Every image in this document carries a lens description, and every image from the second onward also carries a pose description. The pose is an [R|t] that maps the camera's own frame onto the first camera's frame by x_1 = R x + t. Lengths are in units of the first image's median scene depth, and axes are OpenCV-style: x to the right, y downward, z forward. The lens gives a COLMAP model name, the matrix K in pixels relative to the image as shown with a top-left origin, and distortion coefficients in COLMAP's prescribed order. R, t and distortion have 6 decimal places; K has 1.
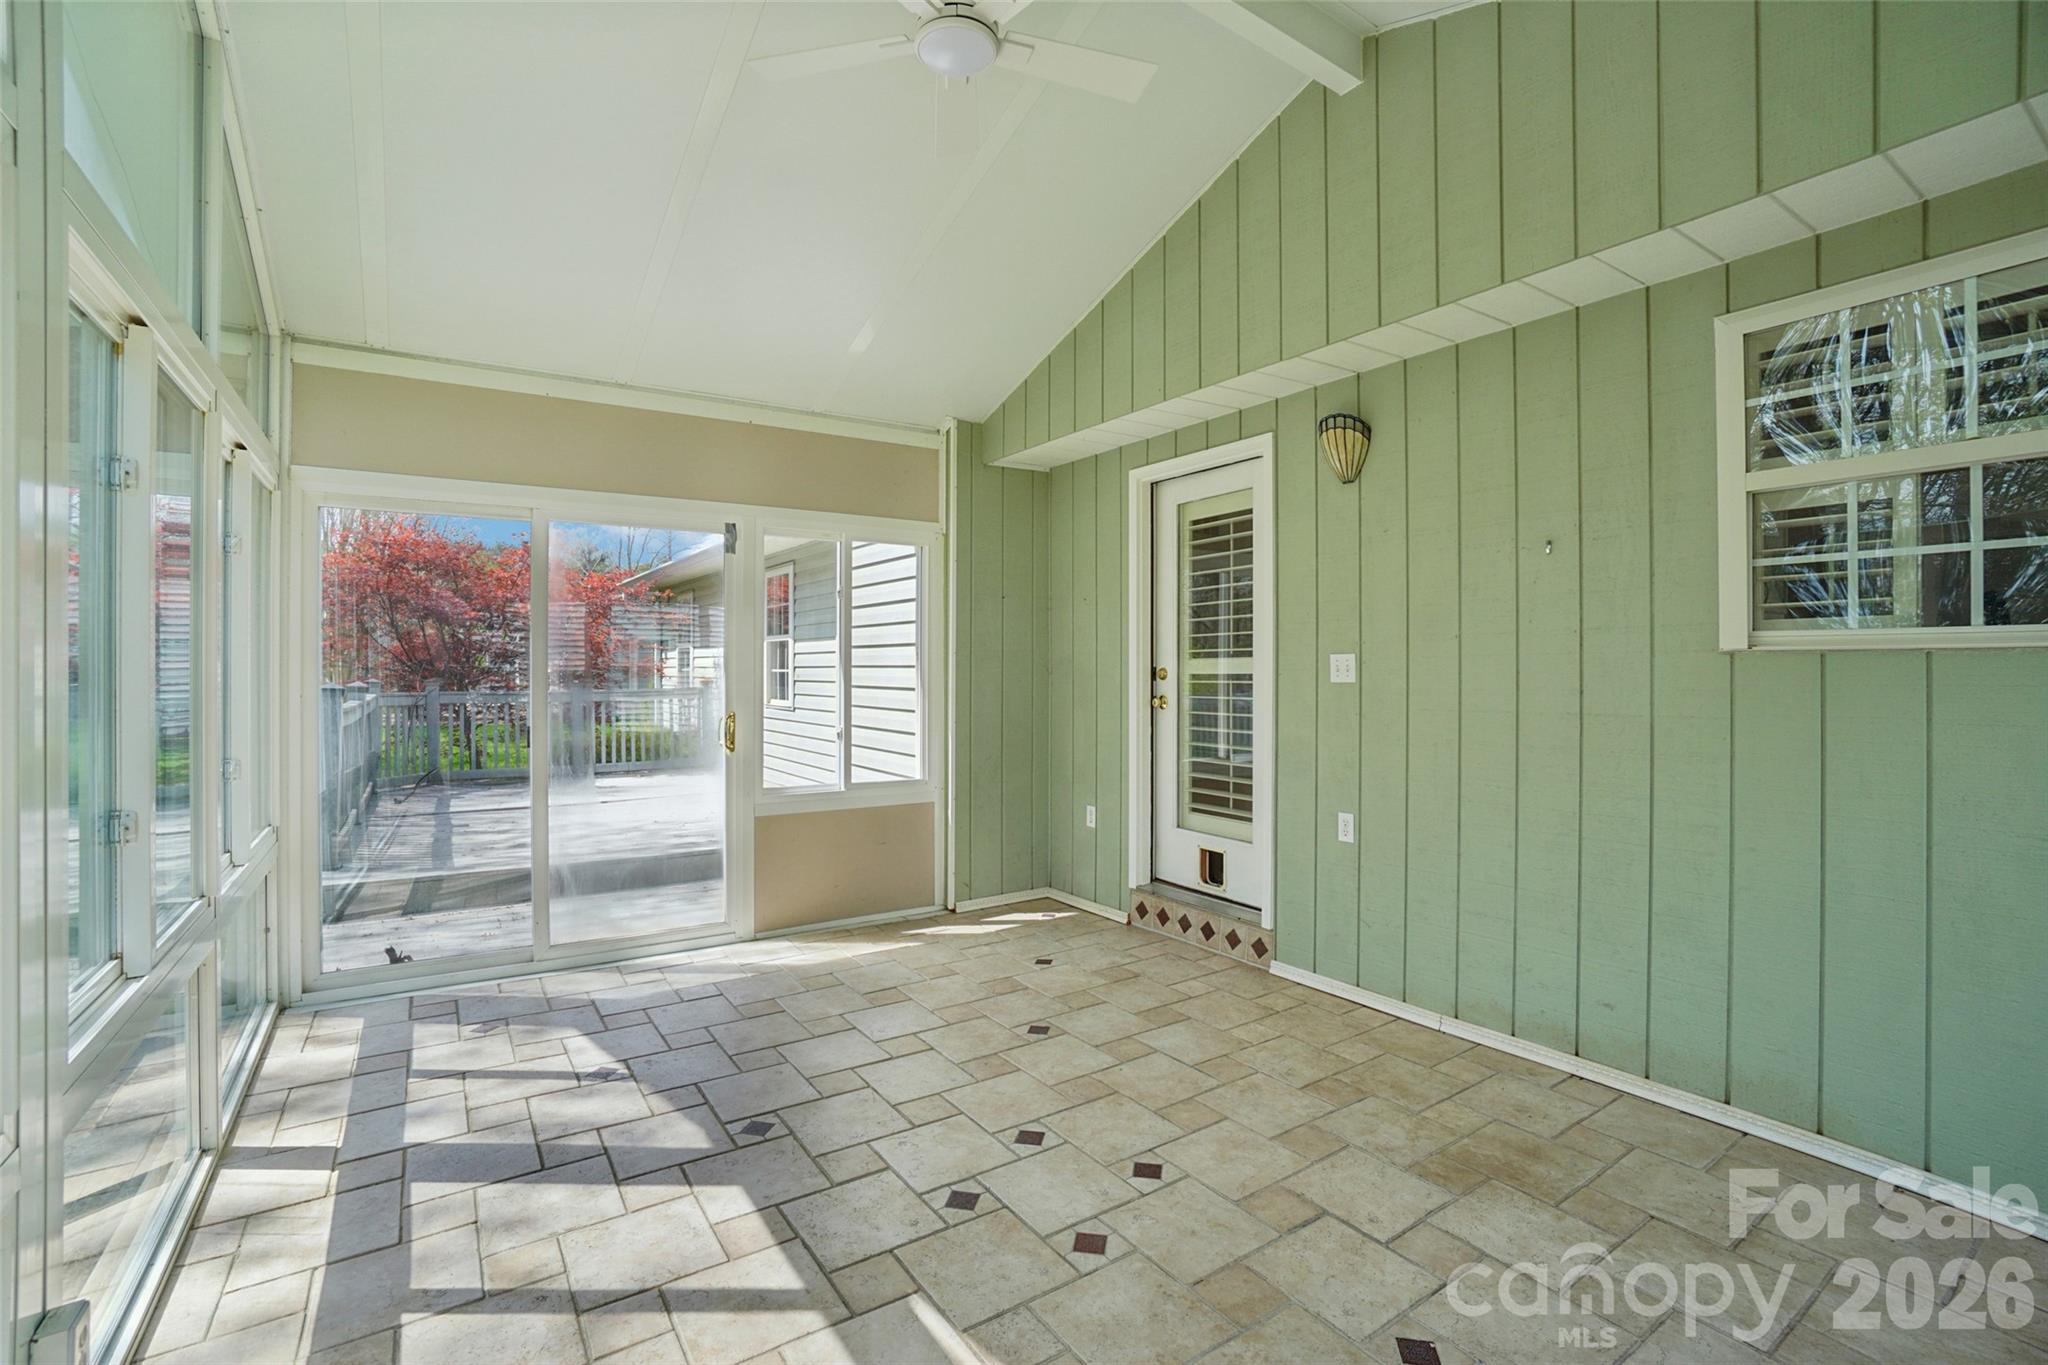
lens RADIAL K [[900.7, 0, 1015.8], [0, 900.7, 673.5], [0, 0, 1]] dist [-0.058509, 0.021150]
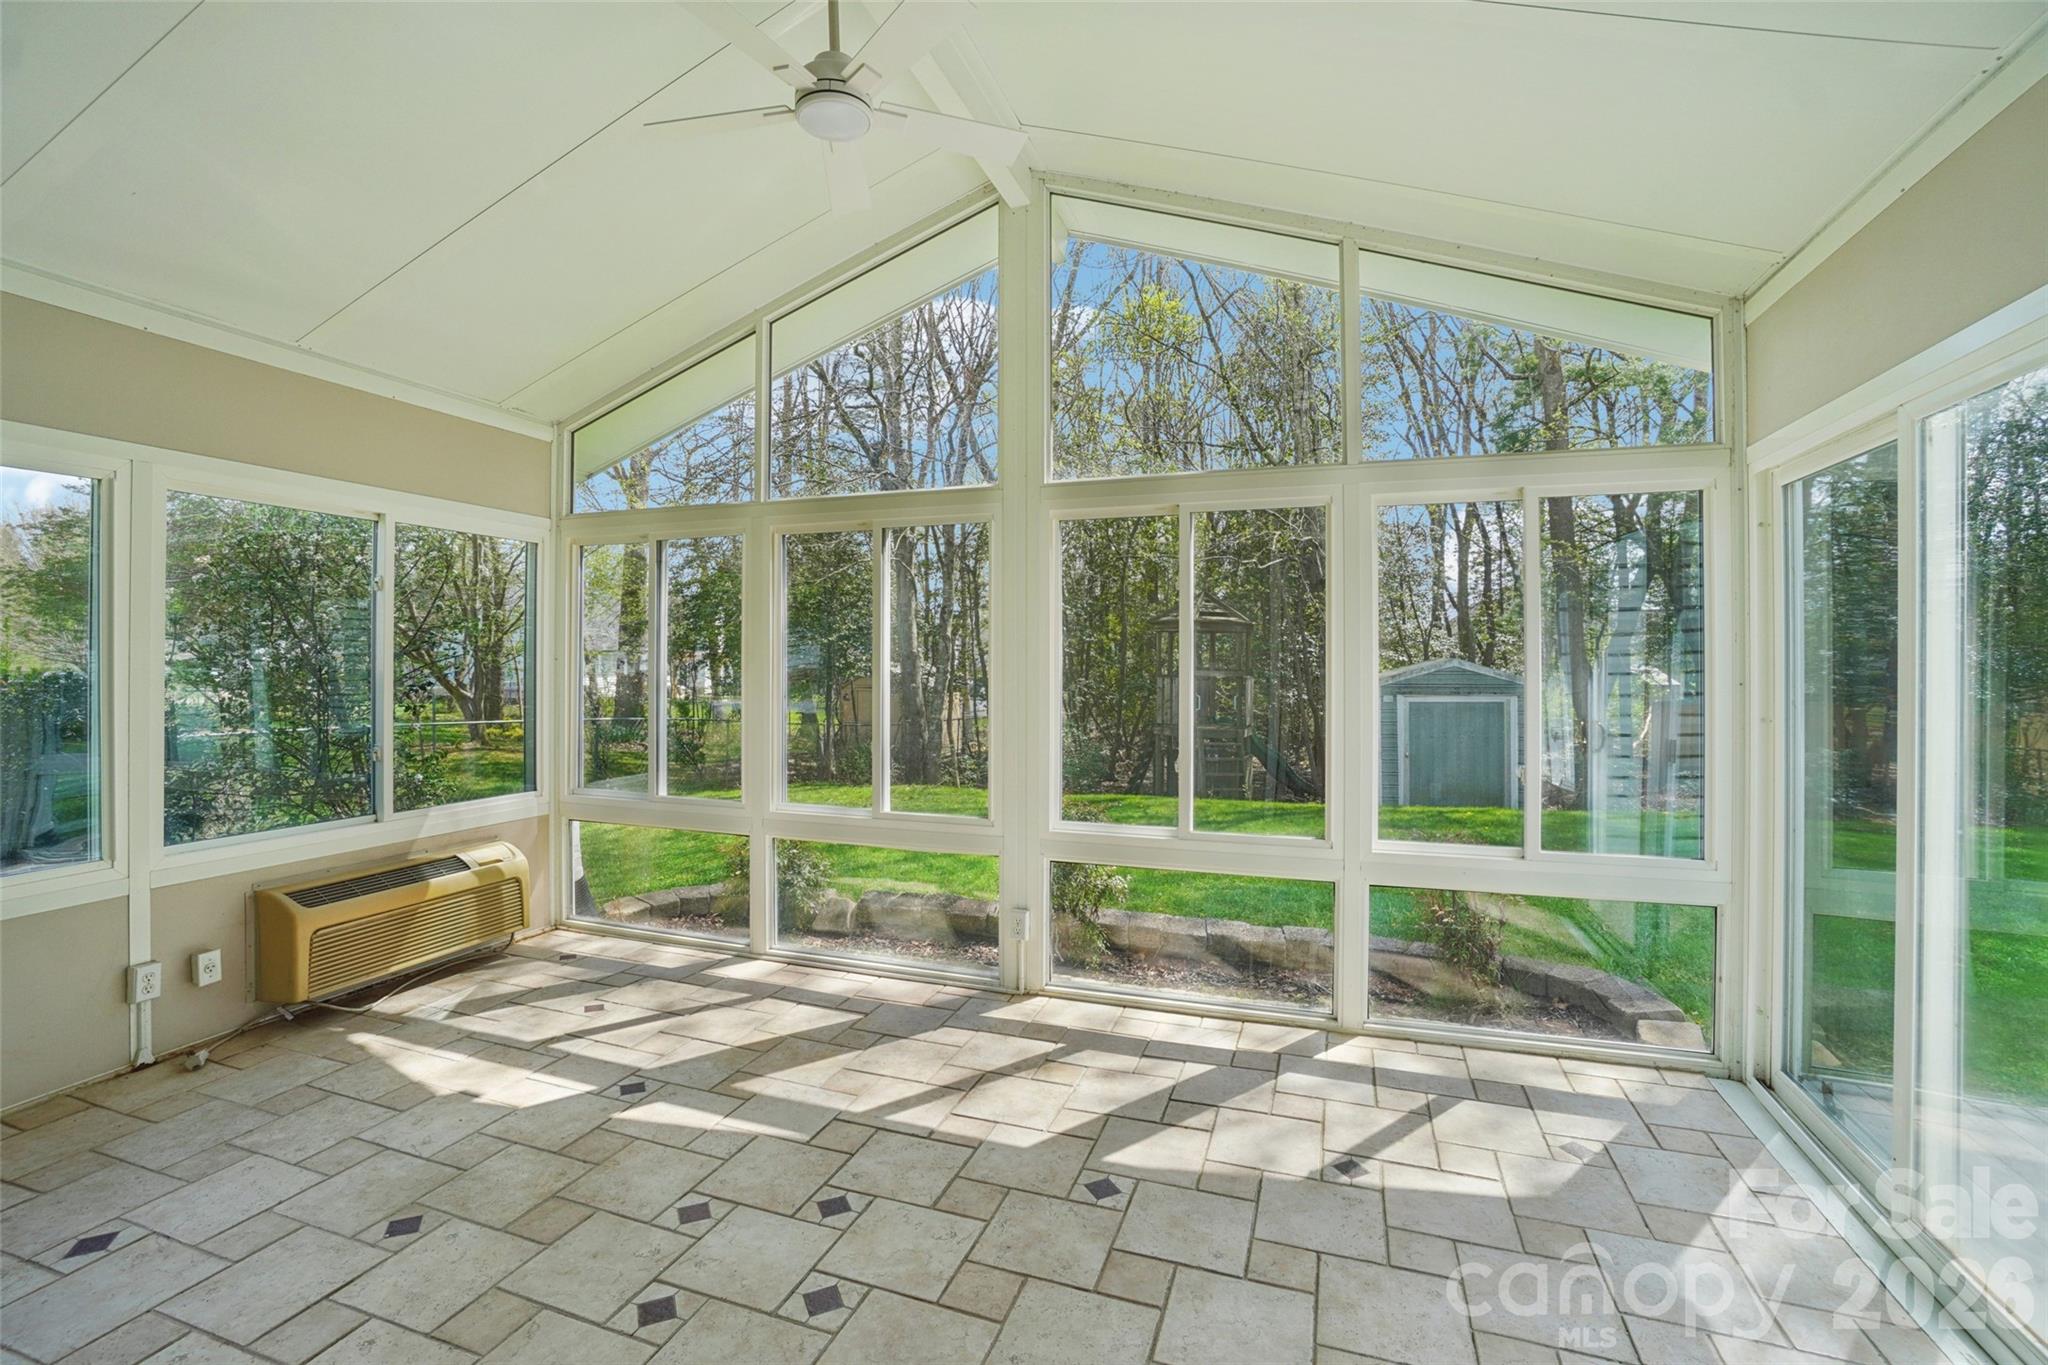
lens RADIAL K [[900.7, 0, 1015.8], [0, 900.7, 673.5], [0, 0, 1]] dist [-0.058509, 0.021150]
pose [[-0.799470, 0.003056, -0.600698, 0.364986], [-0.003709, 0.999943, 0.010023, -0.036295], [0.600694, 0.010241, -0.799413, 1.832550]]
